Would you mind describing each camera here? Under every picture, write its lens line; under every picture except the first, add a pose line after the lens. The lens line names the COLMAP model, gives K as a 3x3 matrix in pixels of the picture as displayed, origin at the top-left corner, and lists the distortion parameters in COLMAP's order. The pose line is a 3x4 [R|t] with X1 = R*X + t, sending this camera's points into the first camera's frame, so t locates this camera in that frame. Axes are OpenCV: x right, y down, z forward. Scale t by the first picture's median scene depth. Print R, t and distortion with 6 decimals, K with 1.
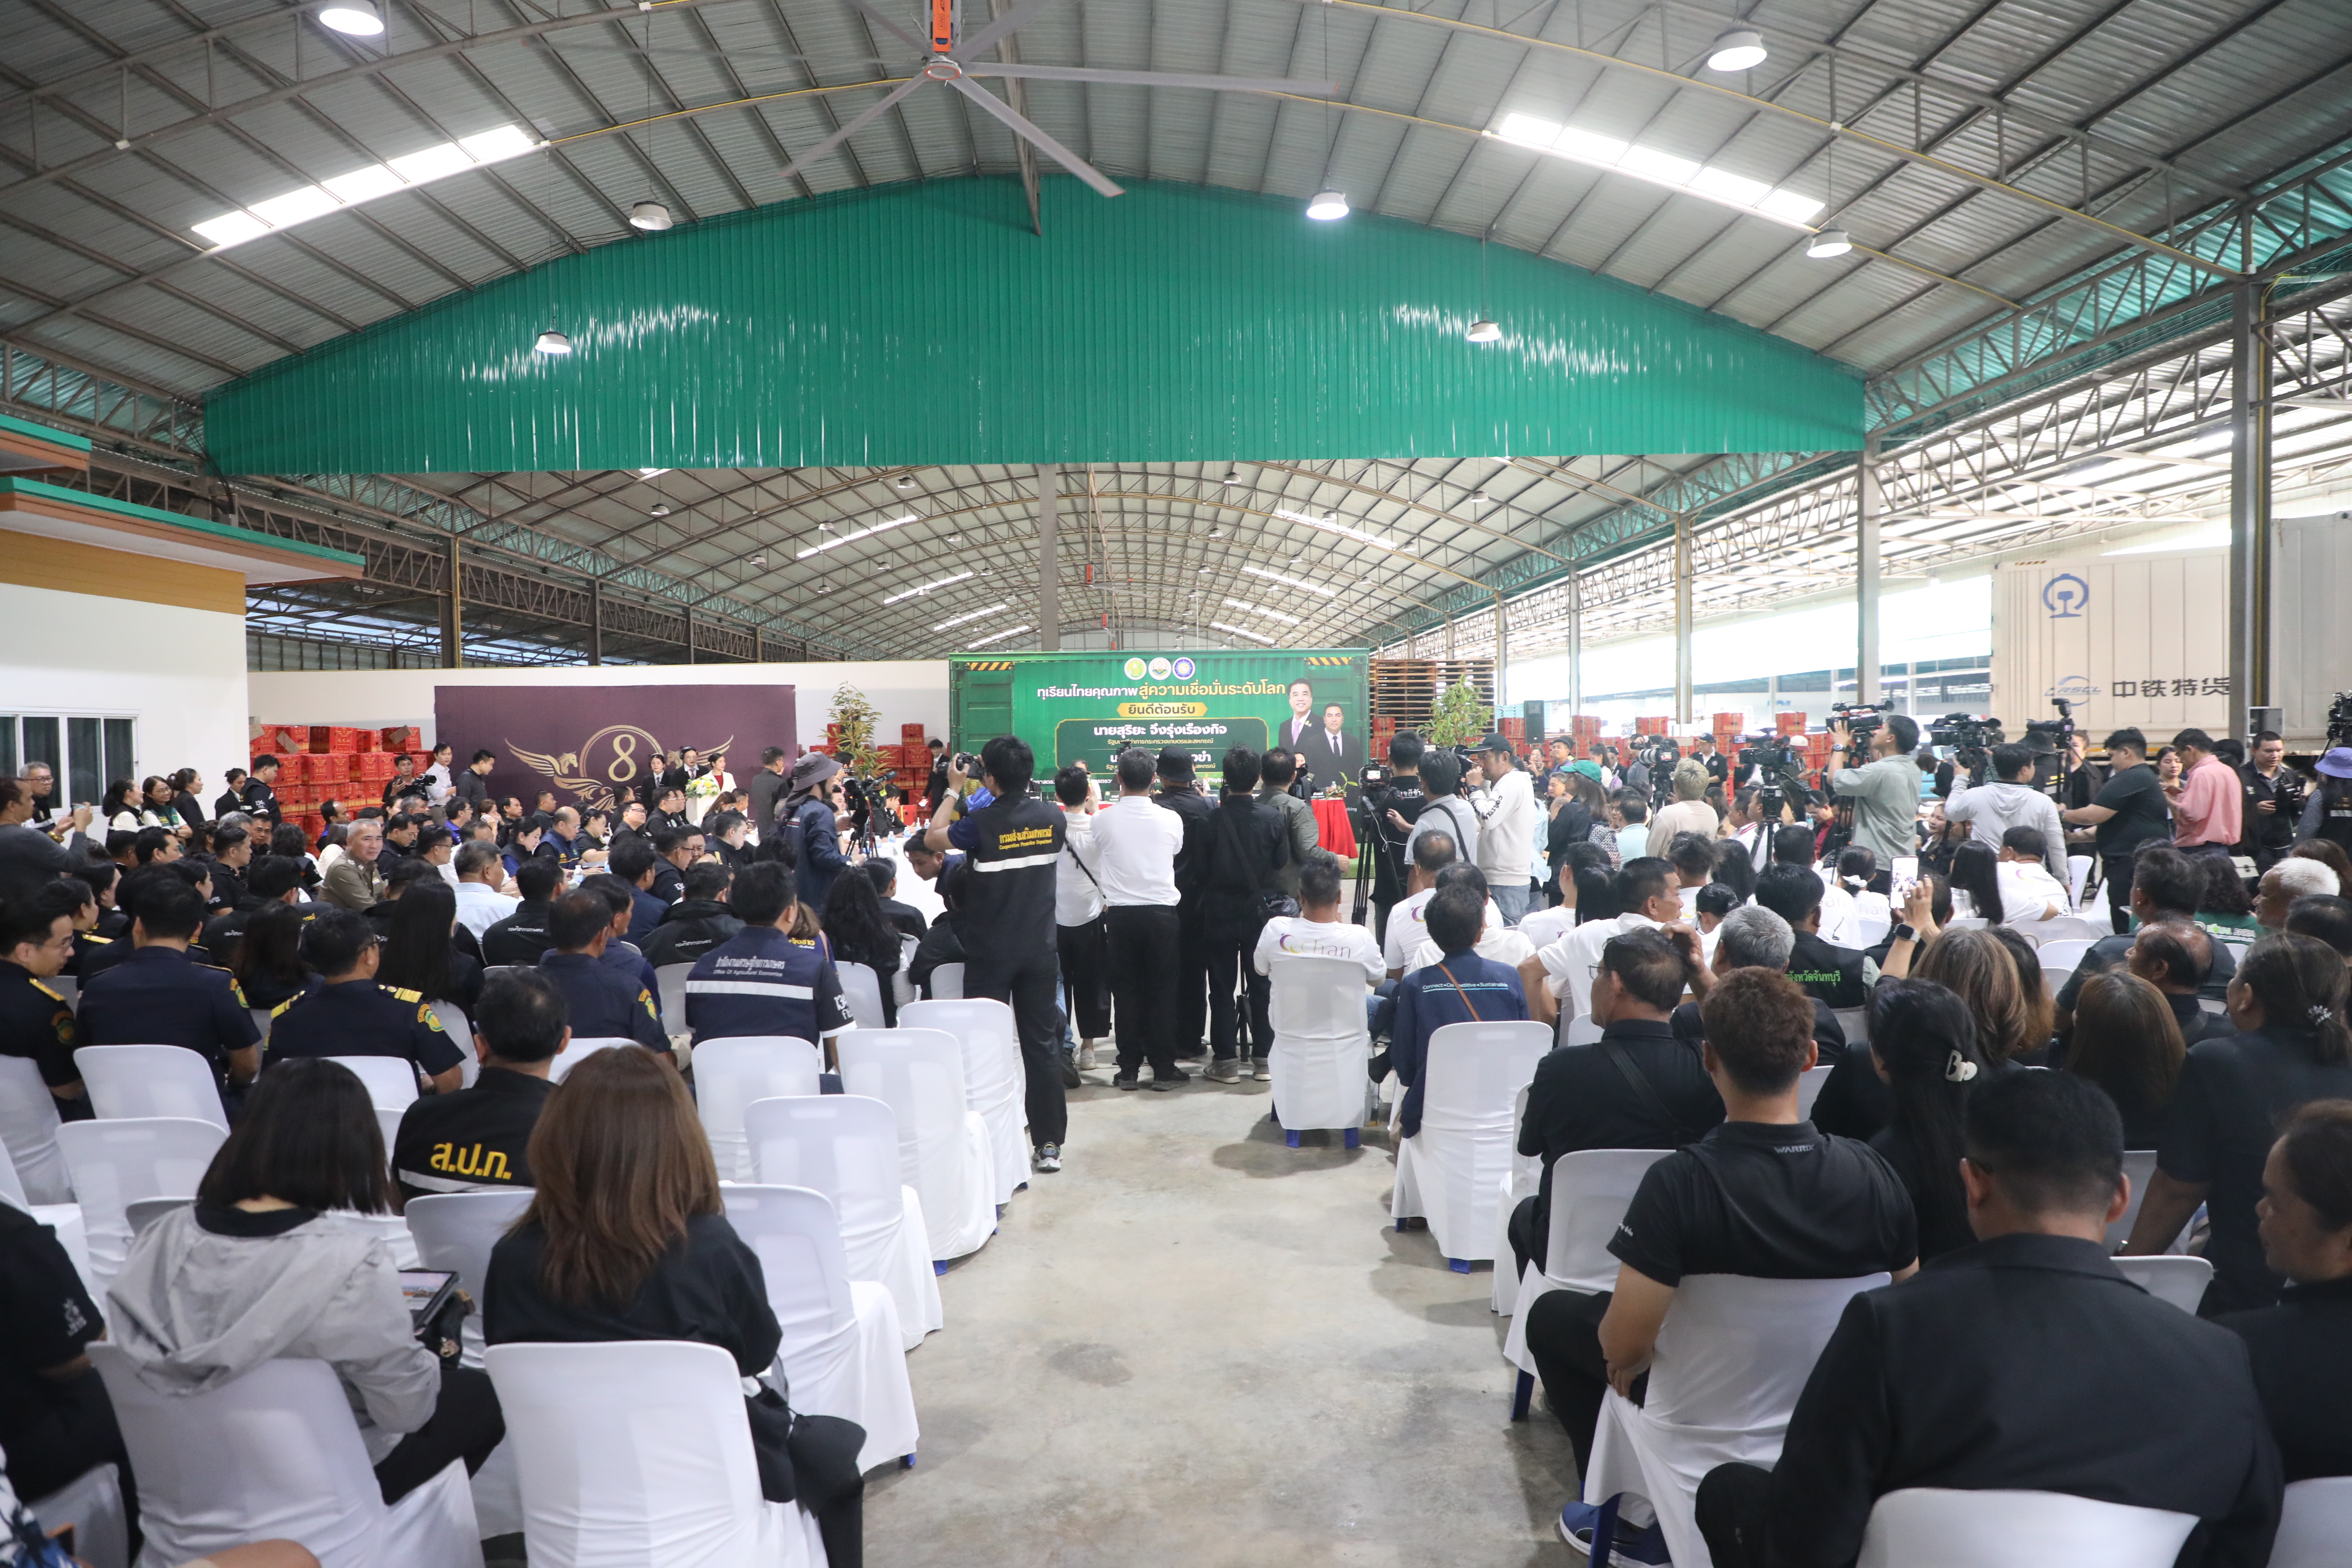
lens RADIAL K [[1659.3, 0, 1171.6], [0, 1659.3, 783.8], [0, 0, 1]] dist [-0.003368, -0.000459]
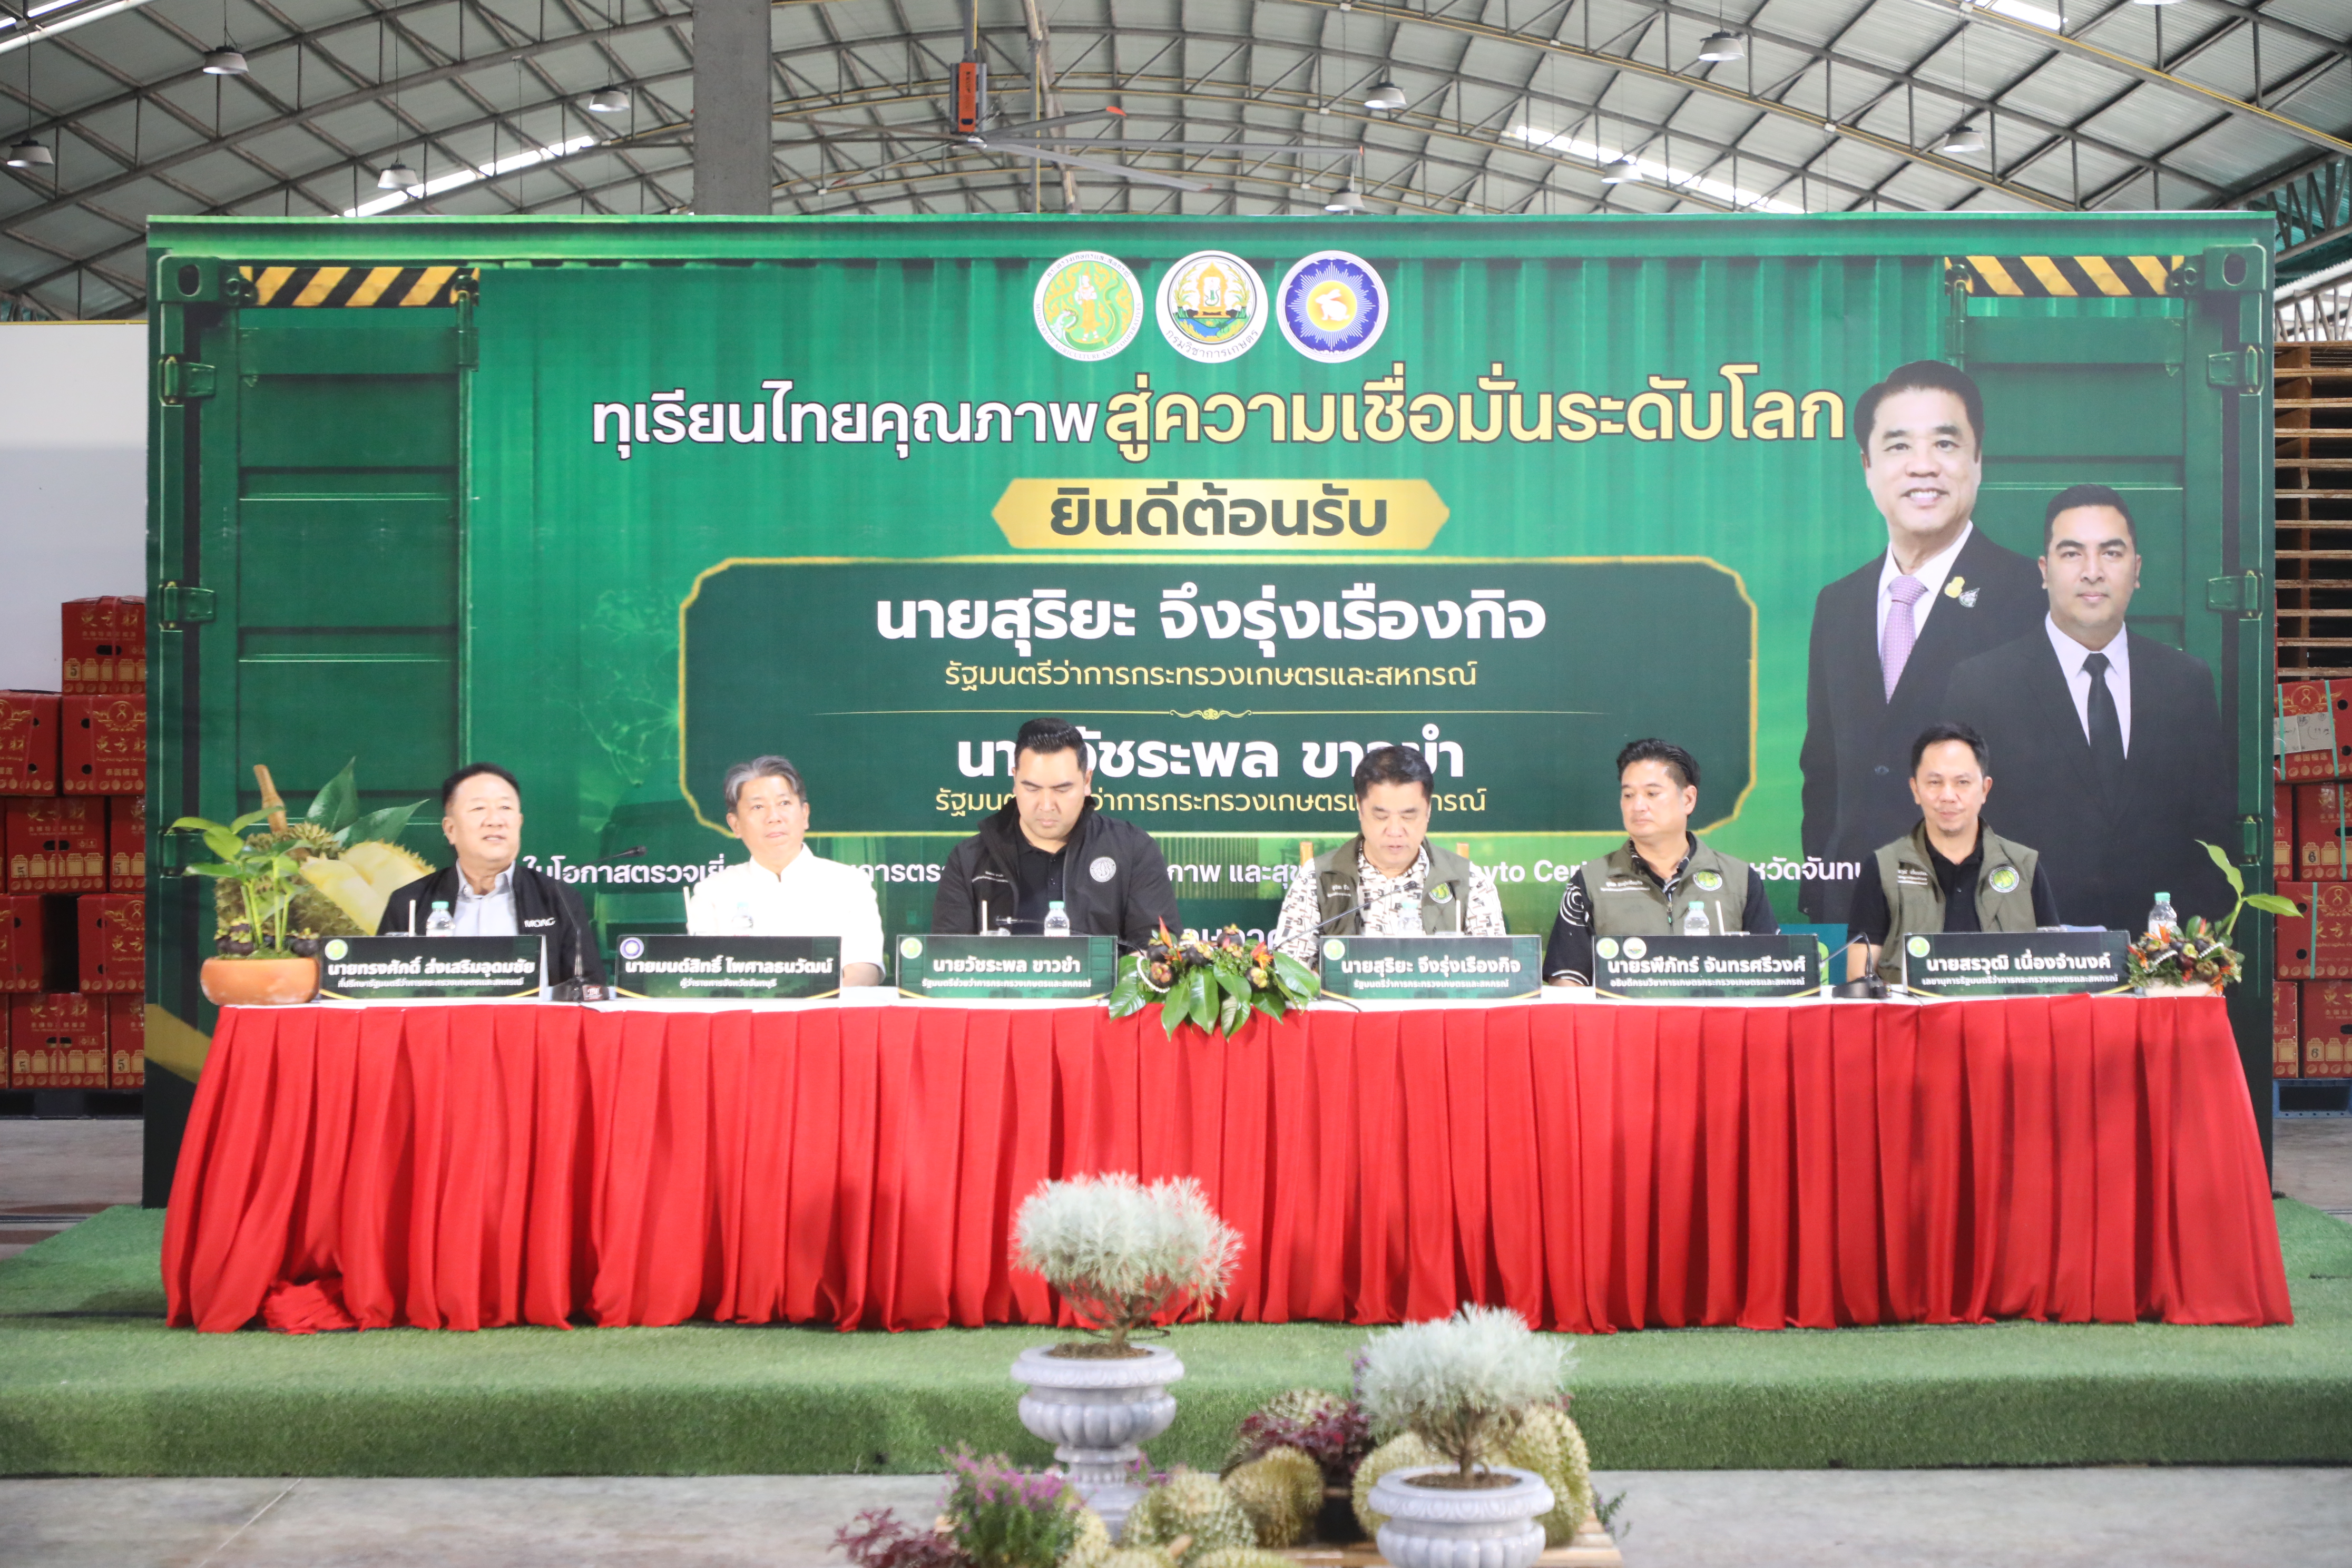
lens RADIAL K [[4925.6, 0, 1178.4], [0, 4925.6, 781.5], [0, 0, 1]] dist [0.023078, 0.000000]
pose [[0.999856, 0.008788, -0.014526, -0.002014], [-0.008955, 0.999894, -0.011495, -0.005994], [0.014423, 0.011623, 0.999828, 0.412092]]
